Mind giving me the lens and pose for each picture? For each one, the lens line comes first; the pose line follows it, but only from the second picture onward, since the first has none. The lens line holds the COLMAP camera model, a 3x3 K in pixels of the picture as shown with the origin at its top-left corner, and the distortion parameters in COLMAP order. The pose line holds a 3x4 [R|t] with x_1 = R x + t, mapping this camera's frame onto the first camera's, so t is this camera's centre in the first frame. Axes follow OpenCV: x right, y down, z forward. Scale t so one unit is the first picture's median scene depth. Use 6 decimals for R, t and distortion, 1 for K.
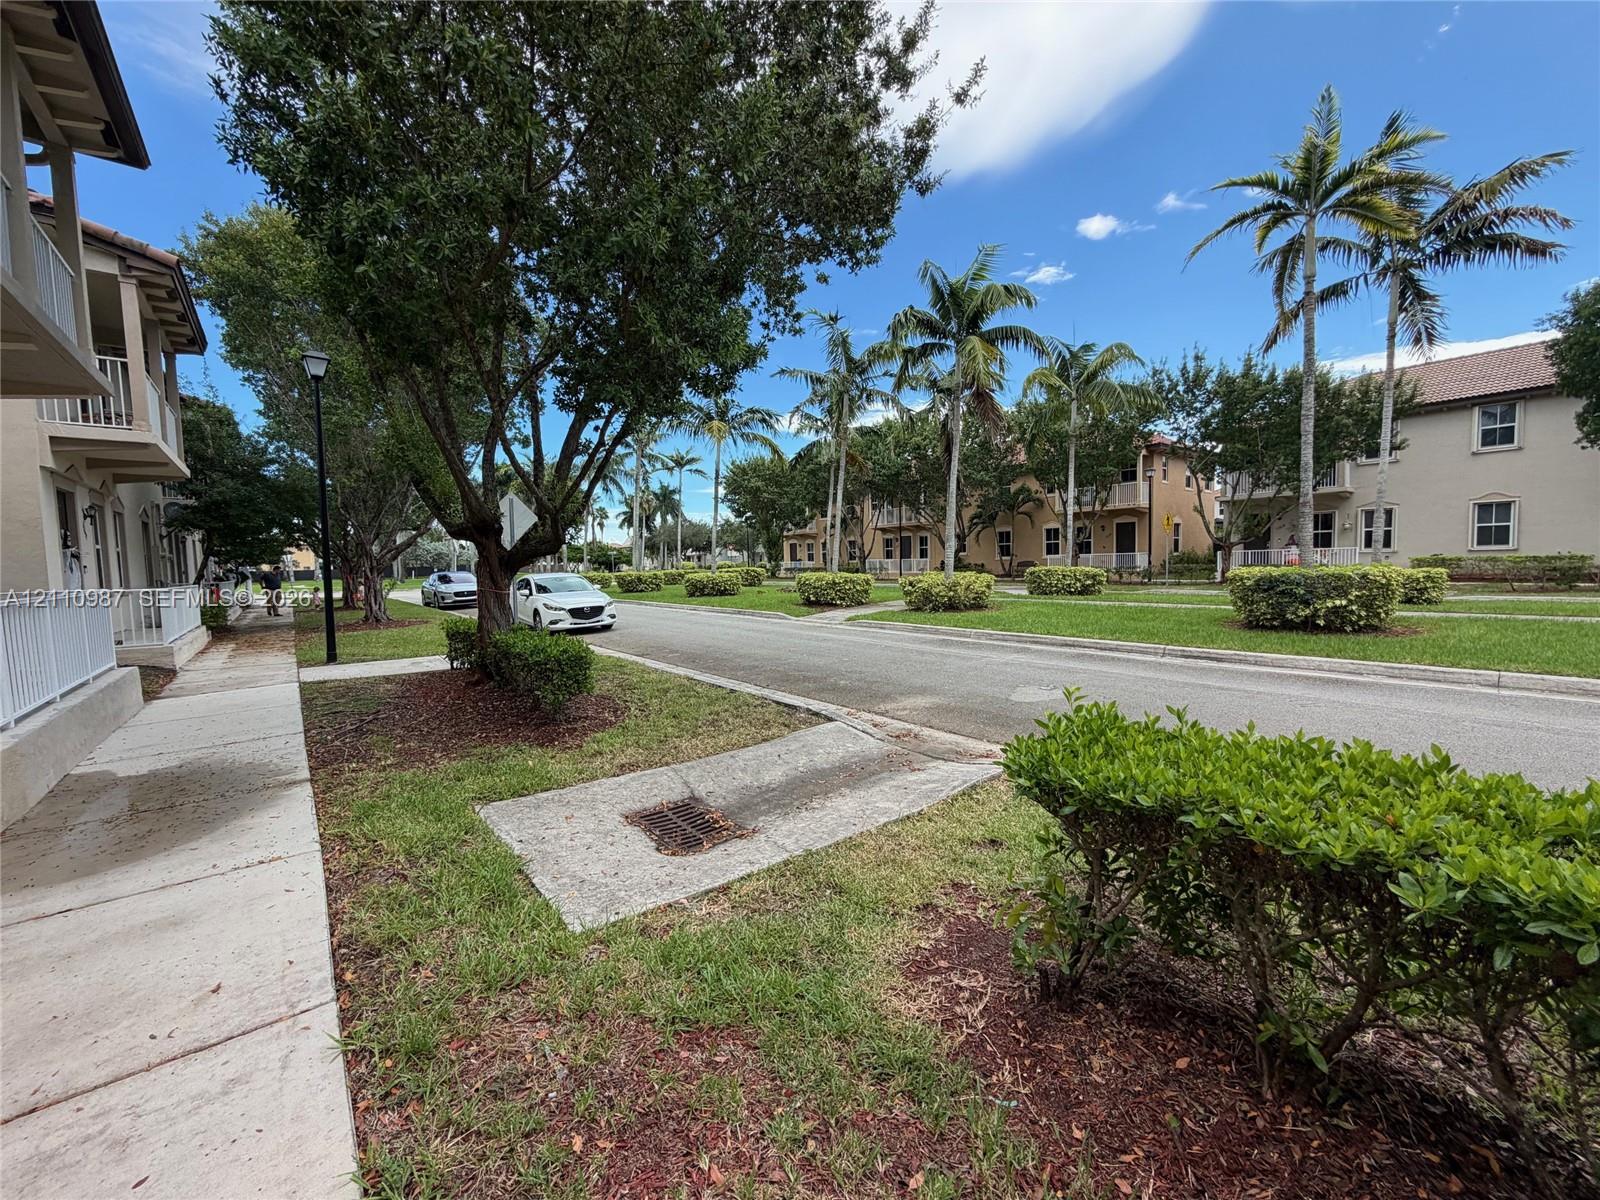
lens RADIAL K [[637.1, 0, 800.0], [0, 637.1, 600.0], [0, 0, 1]] dist [-0.001390, -0.000068]
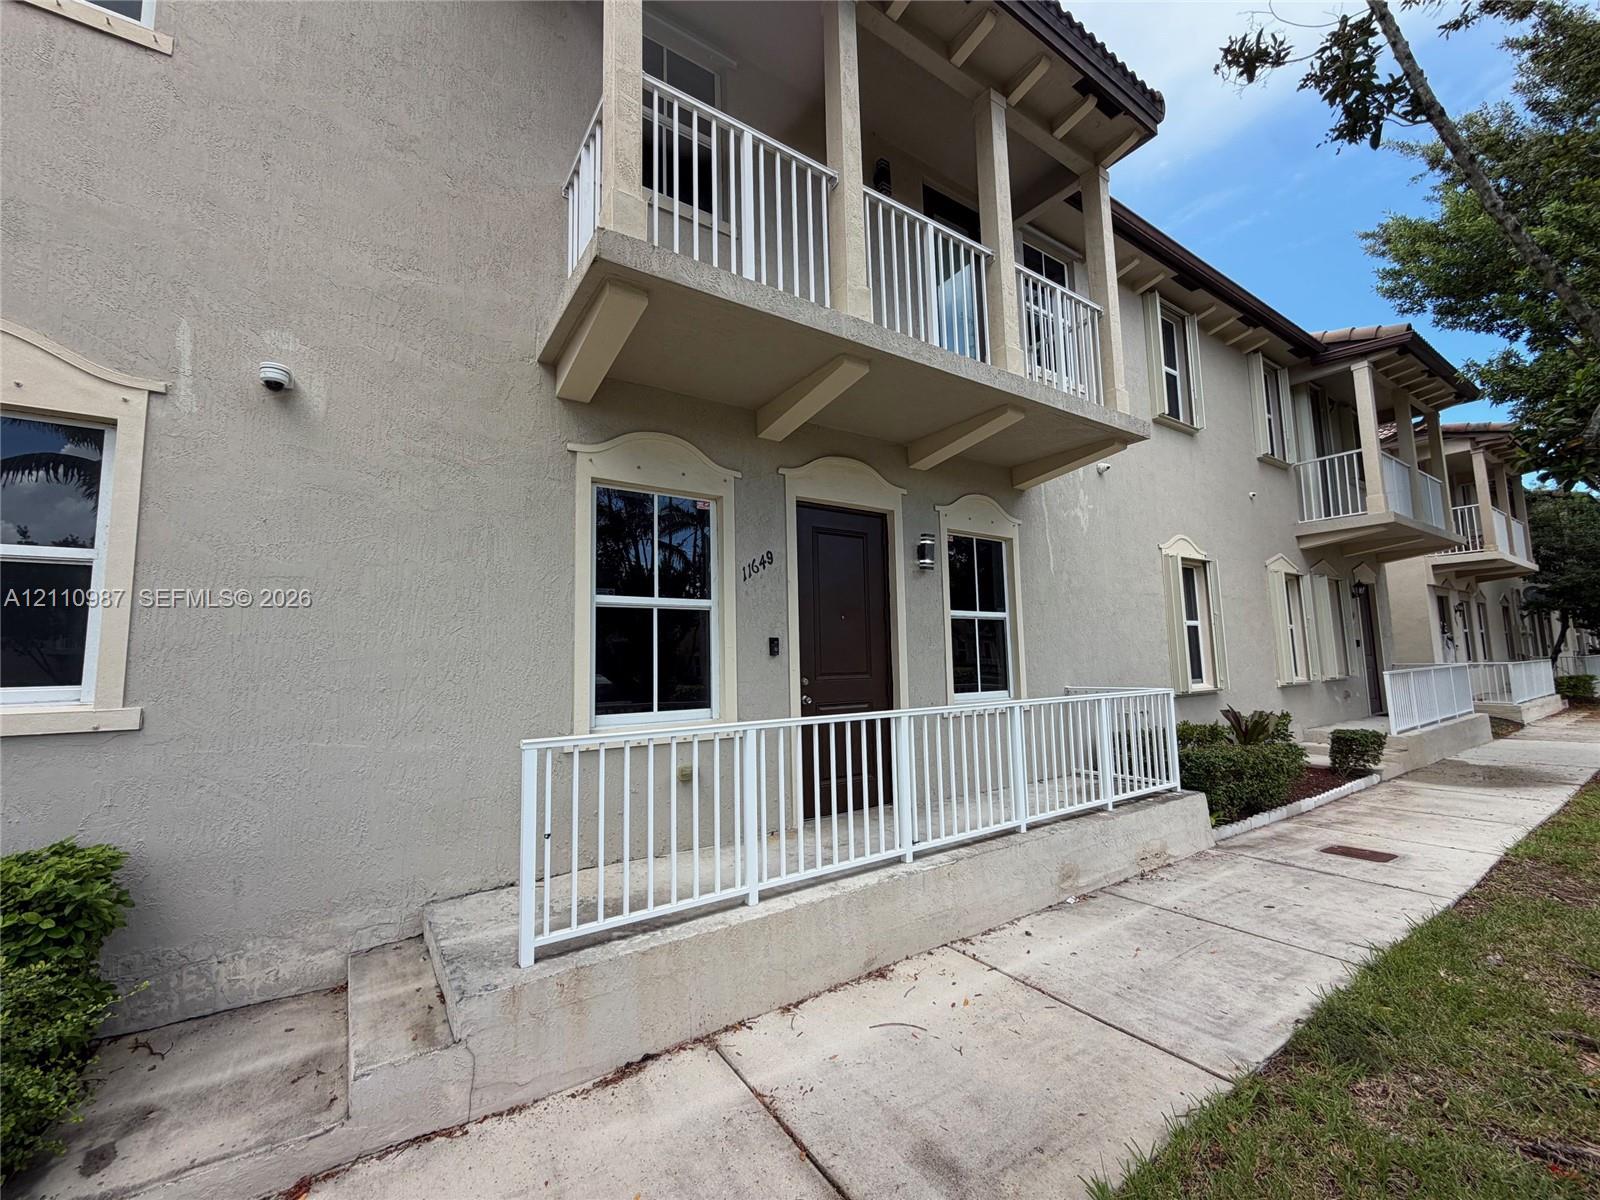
lens RADIAL K [[637.1, 0, 800.0], [0, 637.1, 600.0], [0, 0, 1]] dist [-0.001390, -0.000068]
pose [[-0.082352, -0.070496, -0.994107, 0.445273], [-0.038056, 0.996990, -0.067548, -0.000671], [0.995876, 0.032269, -0.084787, -0.370238]]
